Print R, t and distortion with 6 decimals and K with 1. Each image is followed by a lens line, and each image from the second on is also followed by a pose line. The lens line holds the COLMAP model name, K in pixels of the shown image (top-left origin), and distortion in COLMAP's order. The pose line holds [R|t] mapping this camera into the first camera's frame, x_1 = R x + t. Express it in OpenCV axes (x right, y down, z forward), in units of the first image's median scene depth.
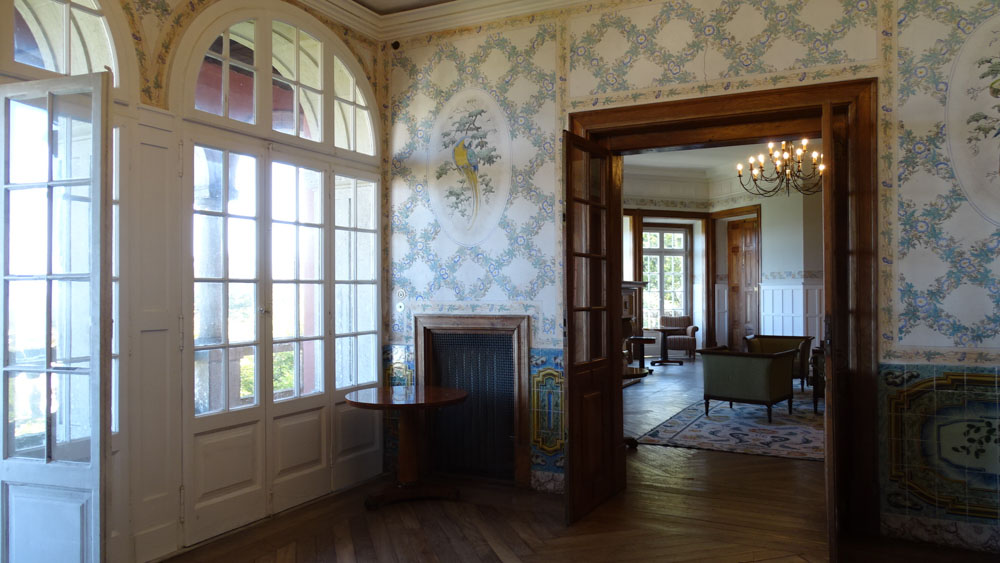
lens RADIAL K [[687.8, 0, 501.3], [0, 687.8, 271.6], [0, 0, 1]] dist [-0.002478, -0.000065]
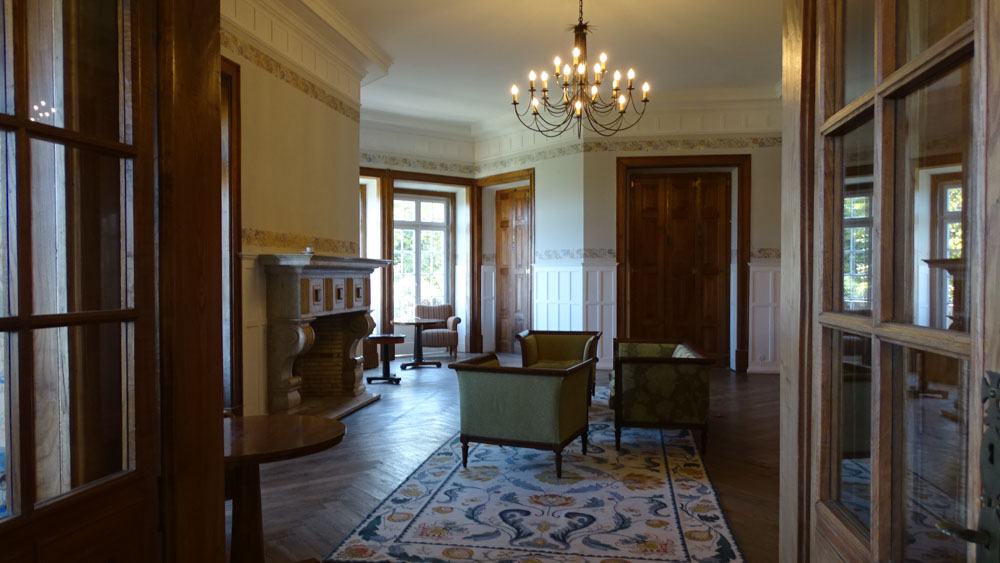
lens RADIAL K [[687.8, 0, 501.3], [0, 687.8, 271.6], [0, 0, 1]] dist [-0.002478, -0.000065]
pose [[0.946601, -0.000122, 0.322409, 0.071446], [-0.006789, 0.999771, 0.020311, 0.008883], [-0.322337, -0.021415, 0.946383, 0.221939]]
